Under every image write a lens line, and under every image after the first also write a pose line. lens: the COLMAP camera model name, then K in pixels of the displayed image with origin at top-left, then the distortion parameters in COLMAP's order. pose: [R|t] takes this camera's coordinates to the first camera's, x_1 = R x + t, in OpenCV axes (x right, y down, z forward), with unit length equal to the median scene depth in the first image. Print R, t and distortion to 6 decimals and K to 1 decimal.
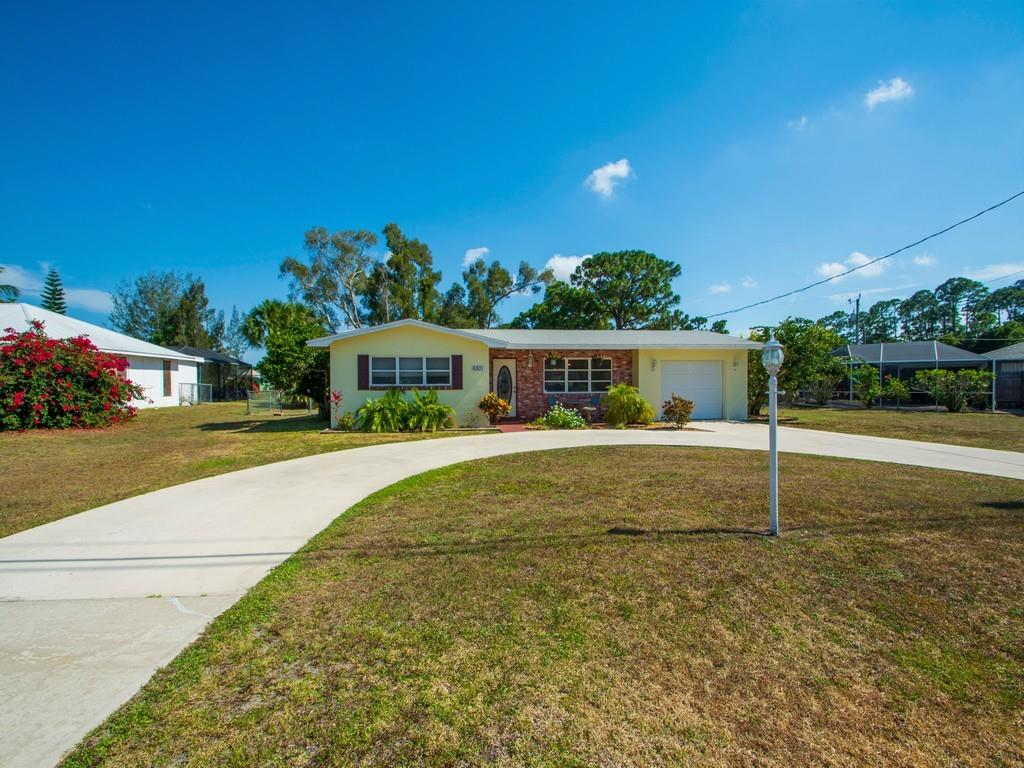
lens RADIAL K [[452.5, 0, 509.6], [0, 452.5, 387.0], [0, 0, 1]] dist [0.013385, -0.015360]
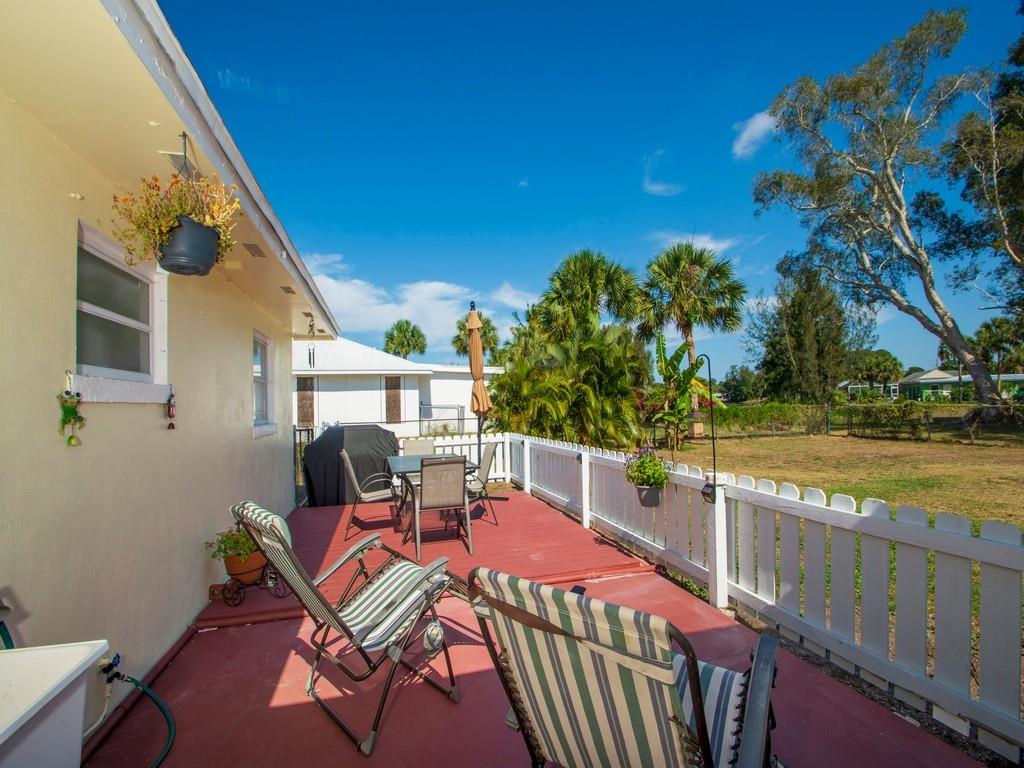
lens RADIAL K [[452.5, 0, 509.6], [0, 452.5, 387.0], [0, 0, 1]] dist [0.013385, -0.015360]
pose [[0.155160, -0.026434, -0.987536, 0.030481], [0.016622, 0.999570, -0.024145, -0.027175], [0.987749, -0.012668, 0.155533, 1.490621]]
